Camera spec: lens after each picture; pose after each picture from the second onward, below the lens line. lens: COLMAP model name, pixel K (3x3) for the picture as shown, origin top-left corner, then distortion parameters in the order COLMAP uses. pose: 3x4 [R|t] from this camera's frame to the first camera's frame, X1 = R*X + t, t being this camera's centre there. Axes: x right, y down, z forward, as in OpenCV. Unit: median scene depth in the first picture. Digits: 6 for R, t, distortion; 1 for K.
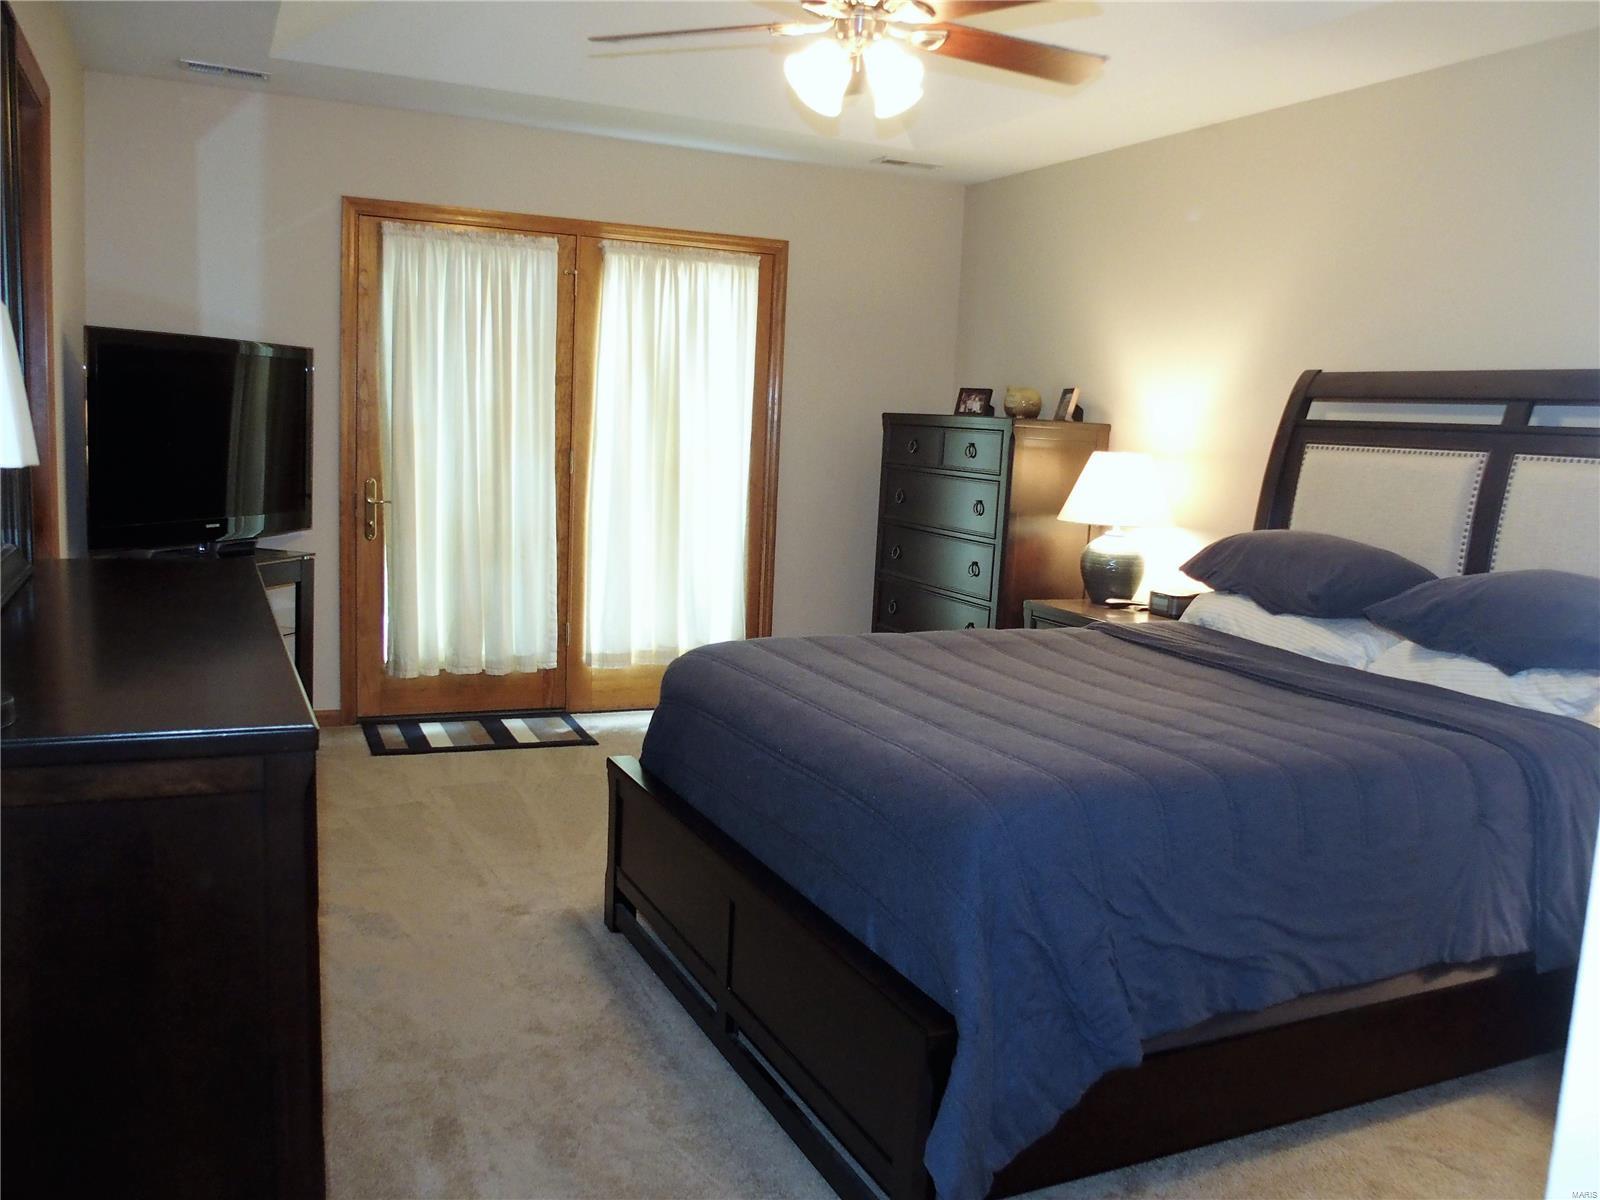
lens RADIAL K [[1325.9, 0, 799.7], [0, 1325.9, 600.0], [0, 0, 1]] dist [-0.045726, -0.006263]
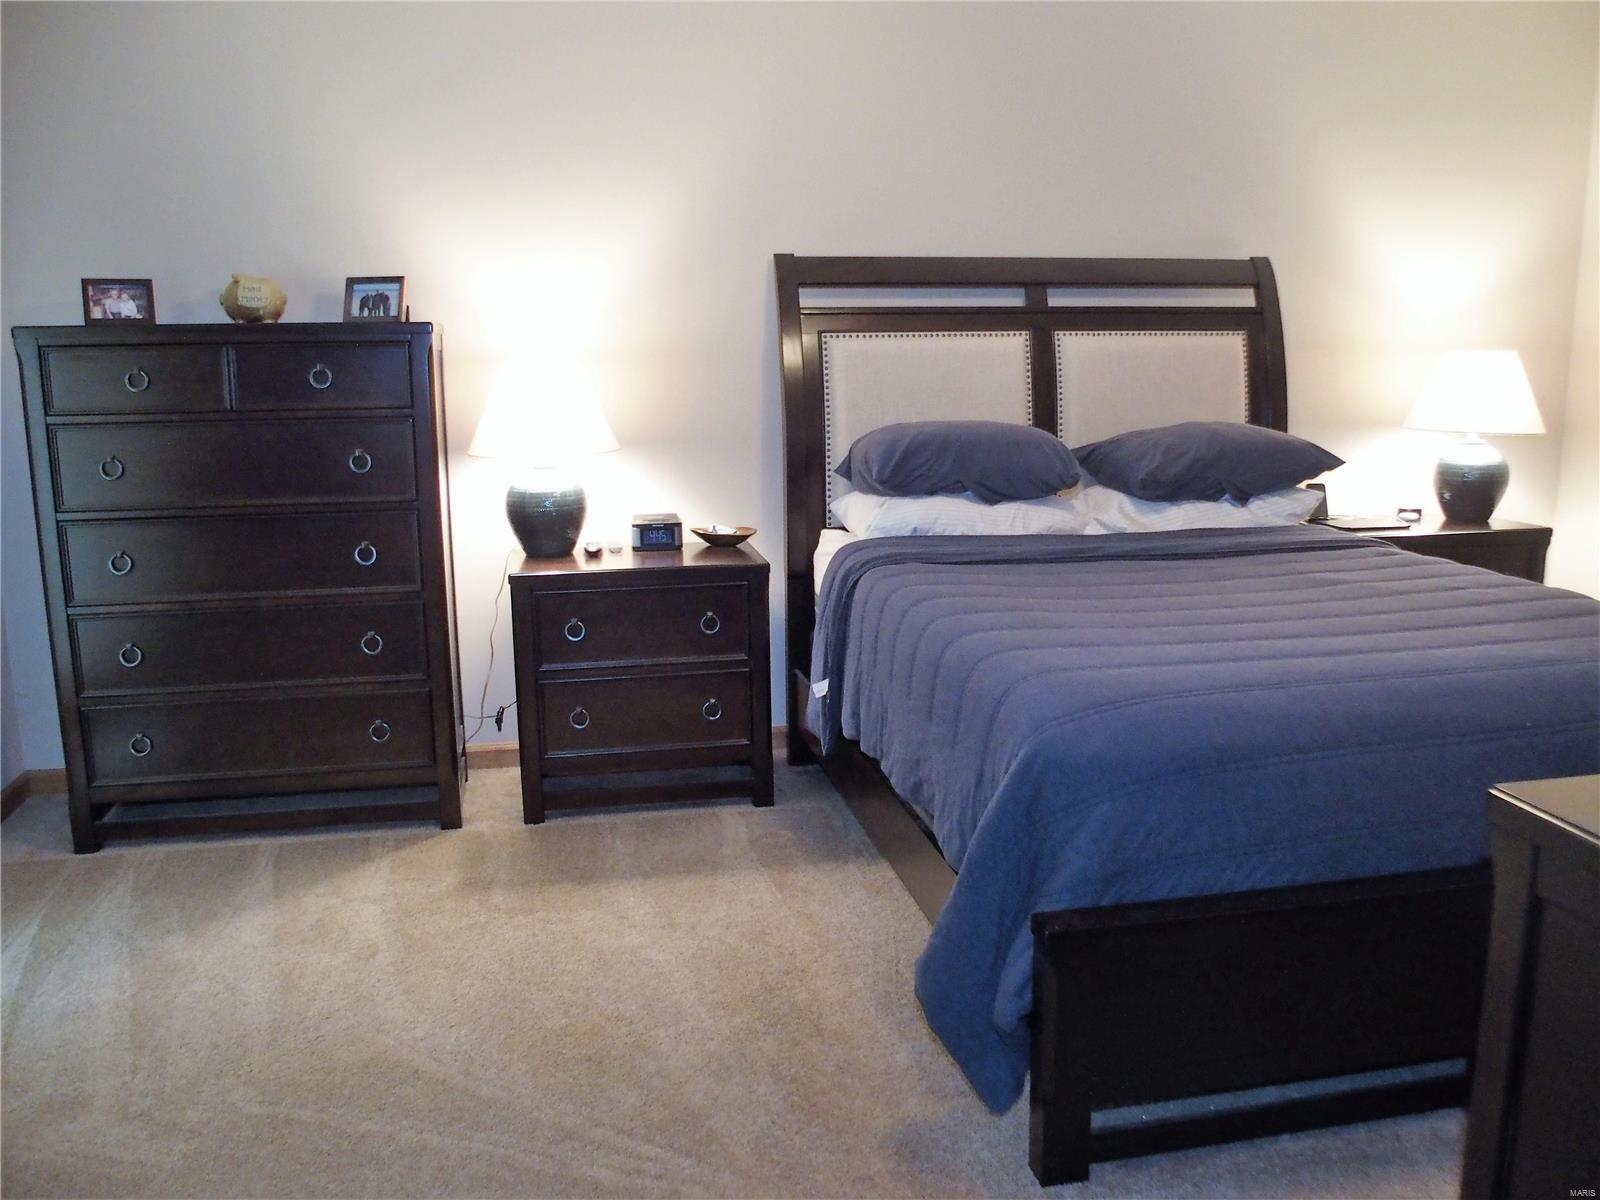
lens RADIAL K [[1325.9, 0, 798.0], [0, 1325.9, 598.4], [0, 0, 1]] dist [-0.045726, -0.006263]
pose [[0.224816, -0.226359, 0.947744, -0.646003], [0.153145, 0.968763, 0.195051, -0.140443], [-0.962291, 0.101292, 0.252460, 0.913312]]
